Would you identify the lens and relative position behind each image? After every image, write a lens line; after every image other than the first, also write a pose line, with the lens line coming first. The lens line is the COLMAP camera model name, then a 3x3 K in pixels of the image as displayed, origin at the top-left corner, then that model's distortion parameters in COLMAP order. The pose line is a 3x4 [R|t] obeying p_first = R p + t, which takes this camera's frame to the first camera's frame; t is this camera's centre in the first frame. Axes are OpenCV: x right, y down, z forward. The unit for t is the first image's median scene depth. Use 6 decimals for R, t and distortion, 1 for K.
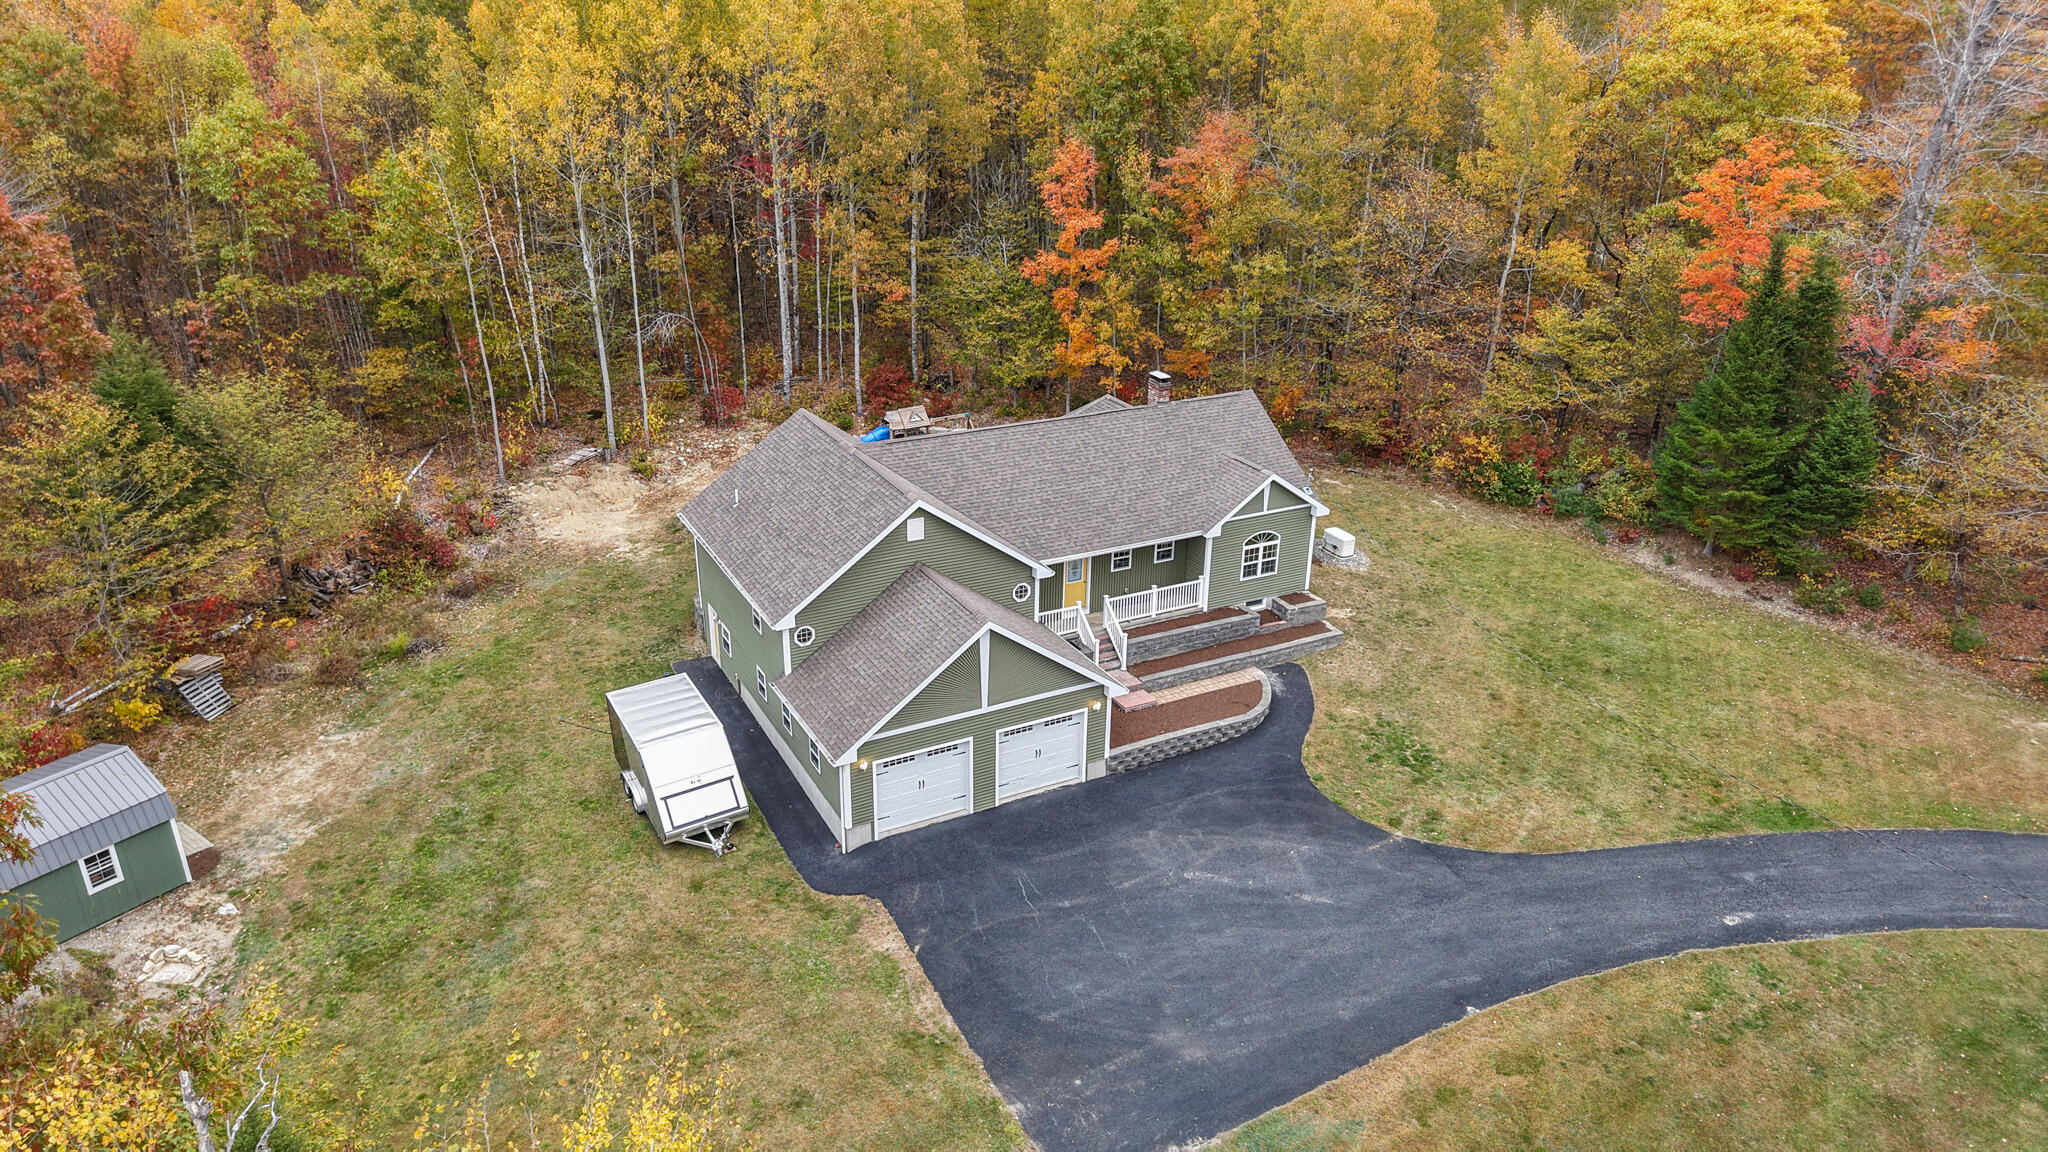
lens RADIAL K [[1363.7, 0, 1029.1], [0, 1363.7, 579.9], [0, 0, 1]] dist [0.026739, -0.038892]
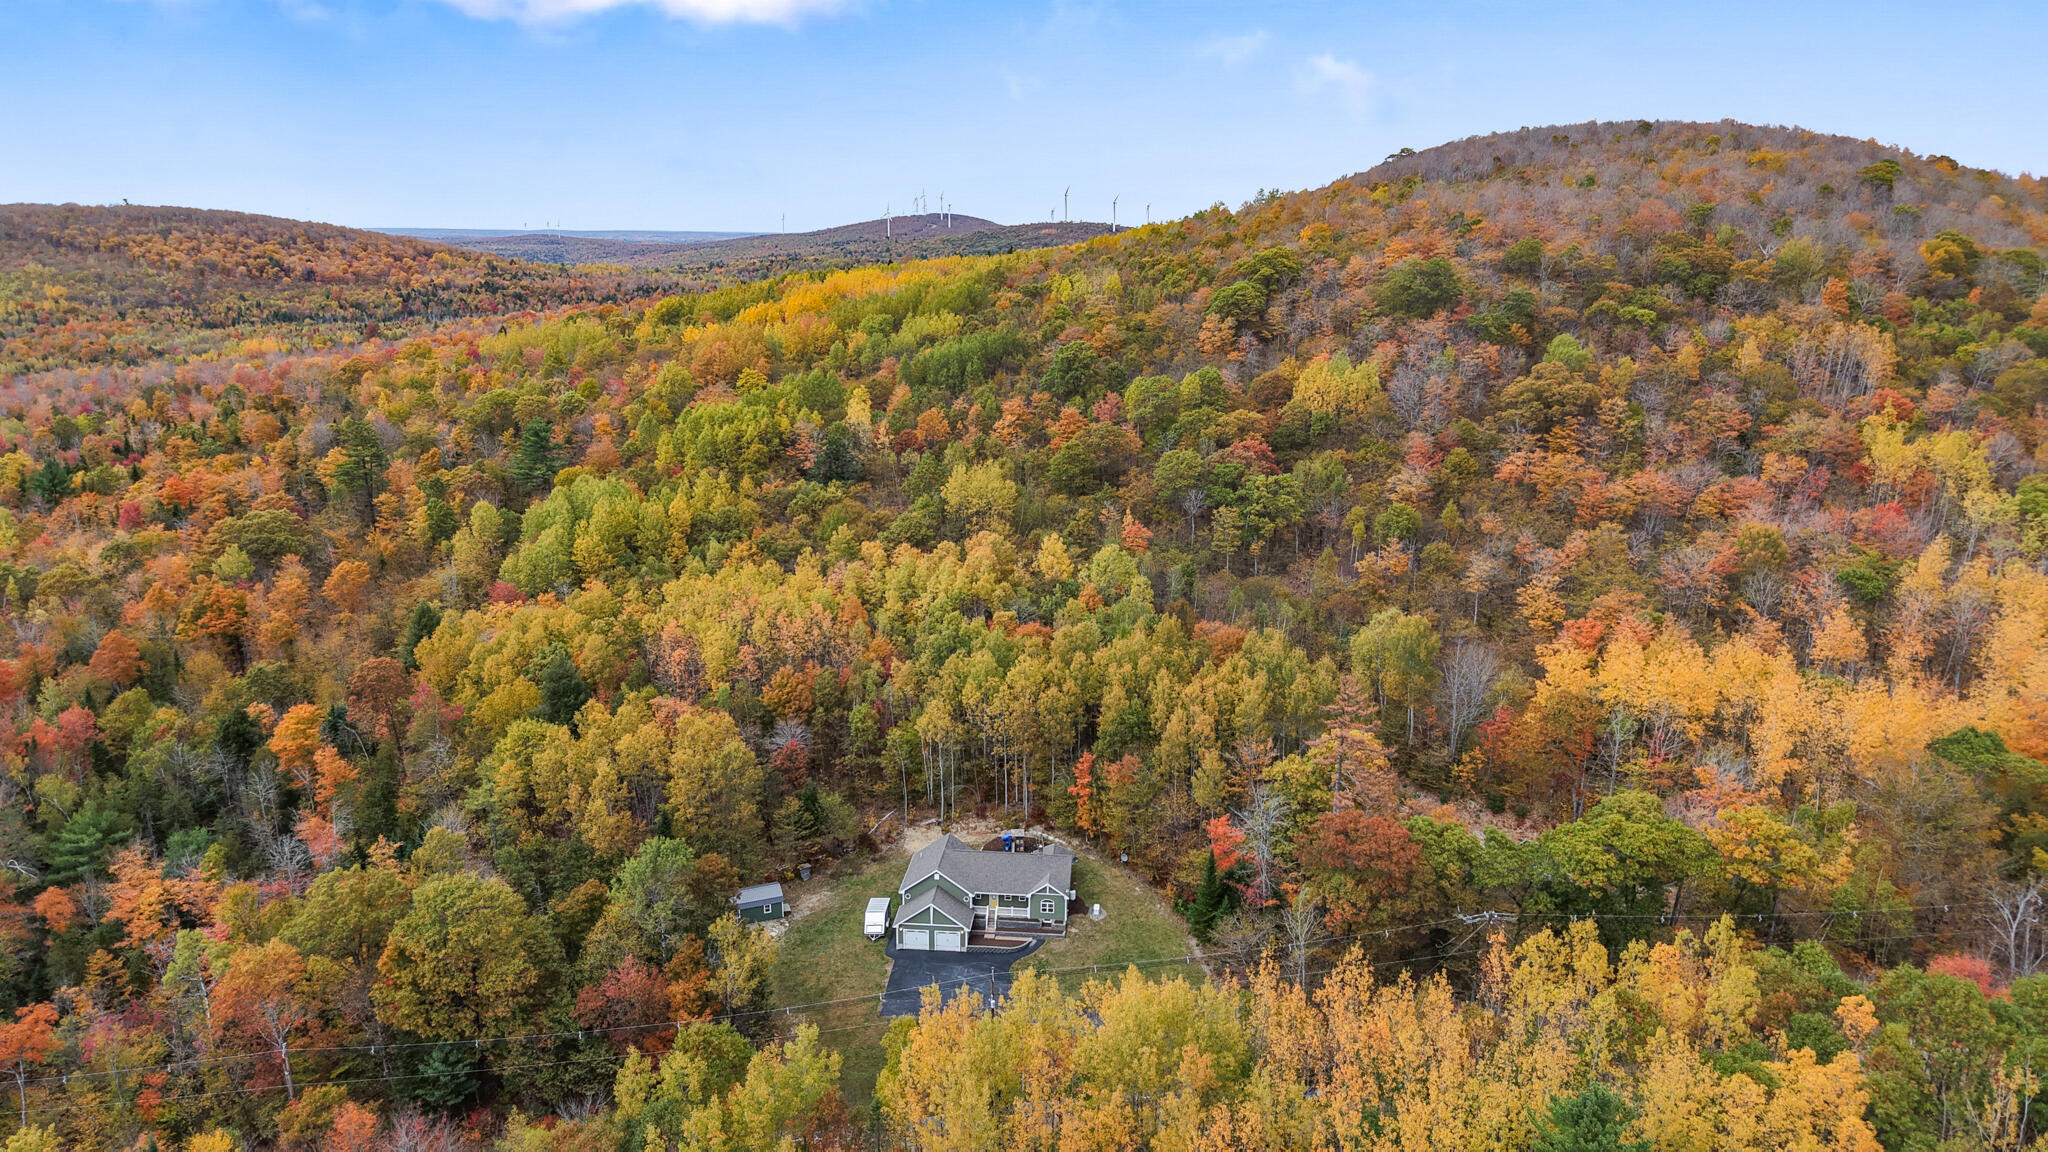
lens RADIAL K [[1363.7, 0, 1029.1], [0, 1363.7, 579.9], [0, 0, 1]] dist [0.026739, -0.038892]
pose [[0.835990, 0.129872, -0.533155, 2.095098], [-0.210195, 0.973273, -0.092505, -0.553911], [0.506892, 0.189400, 0.840945, -2.347235]]
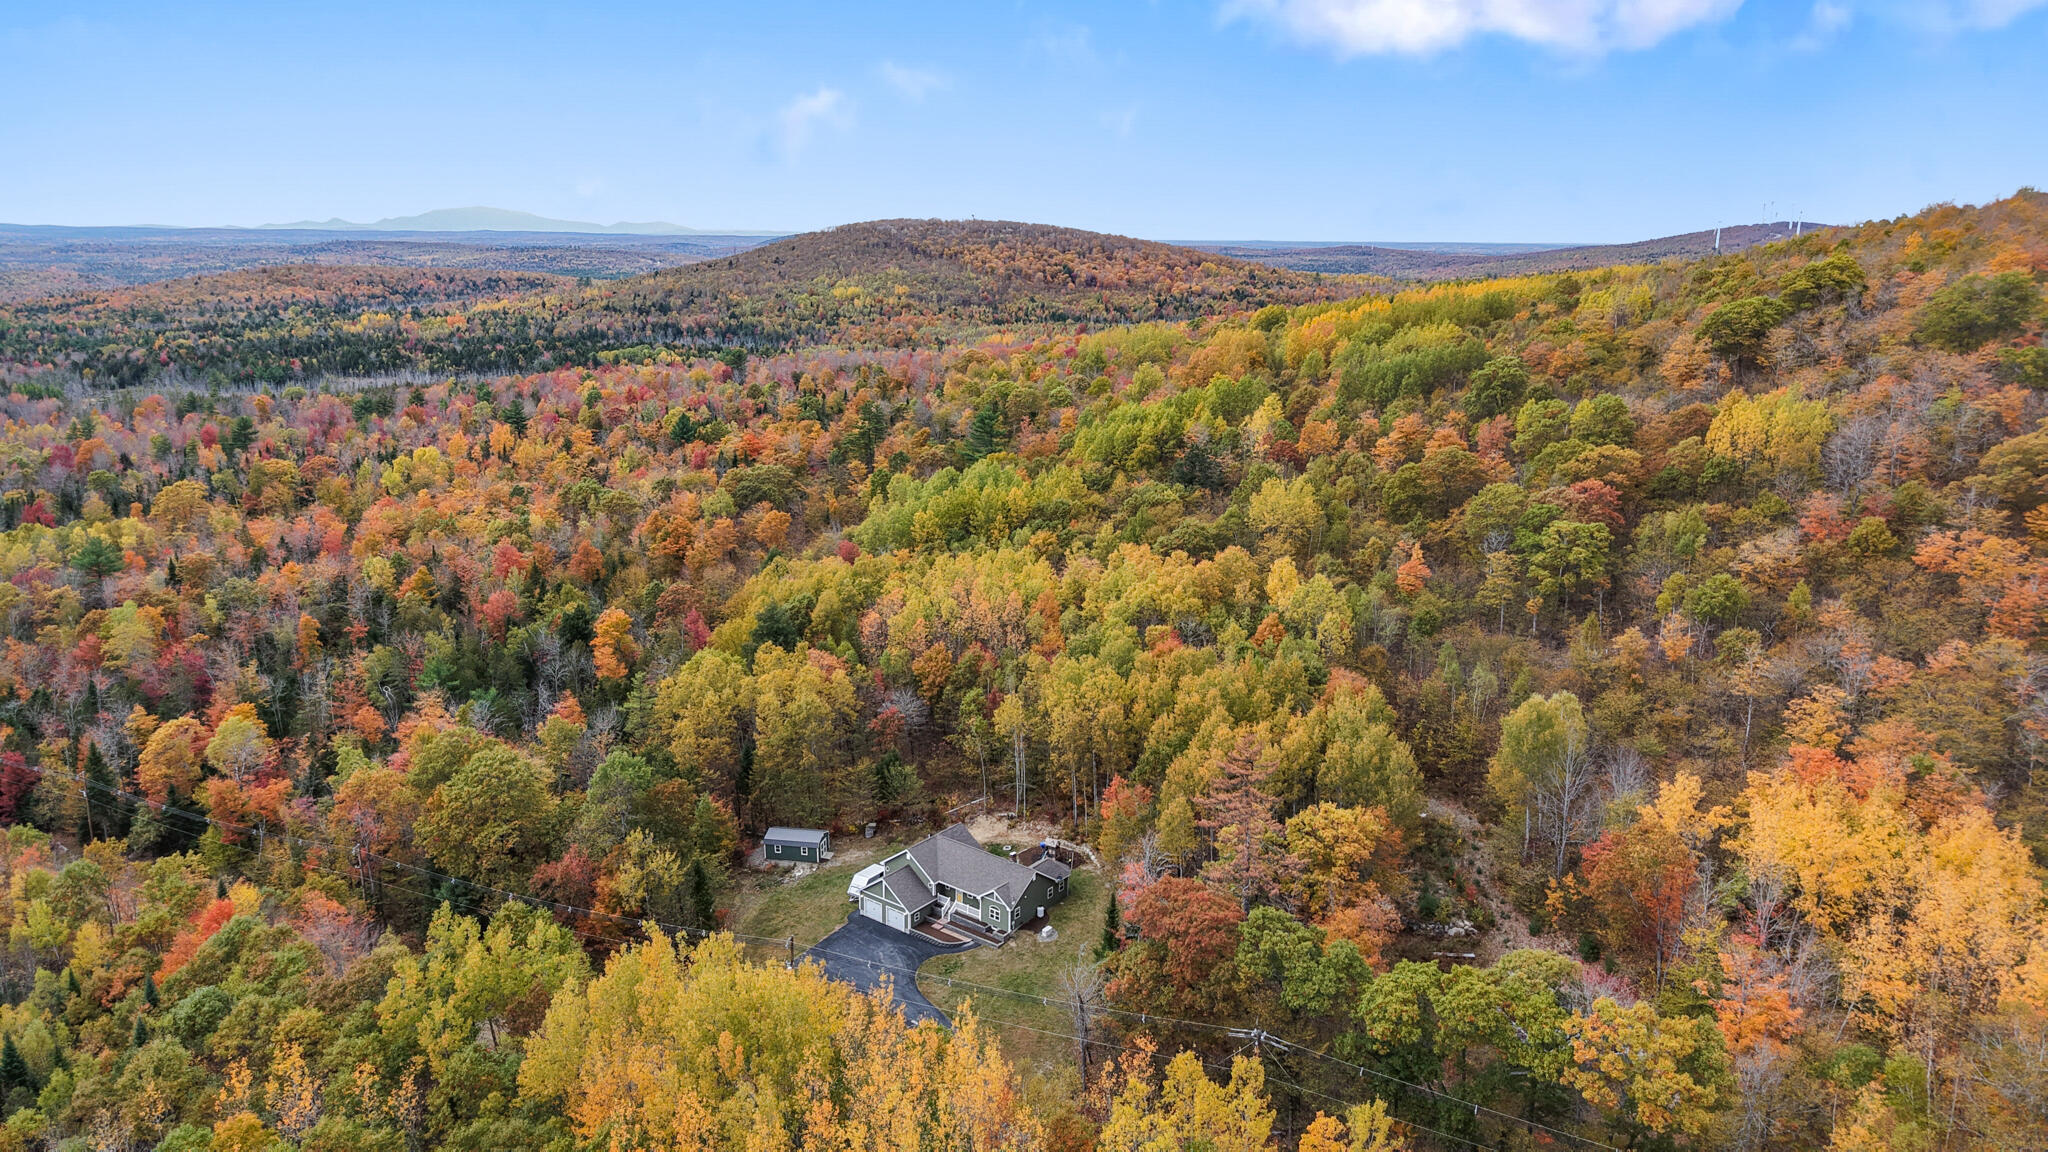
lens RADIAL K [[1363.7, 0, 1029.1], [0, 1363.7, 579.9], [0, 0, 1]] dist [0.026739, -0.038892]
pose [[0.405409, 0.214302, -0.888661, 3.443888], [-0.357750, 0.931790, 0.061496, -1.164749], [0.841224, 0.292988, 0.454423, -0.818891]]
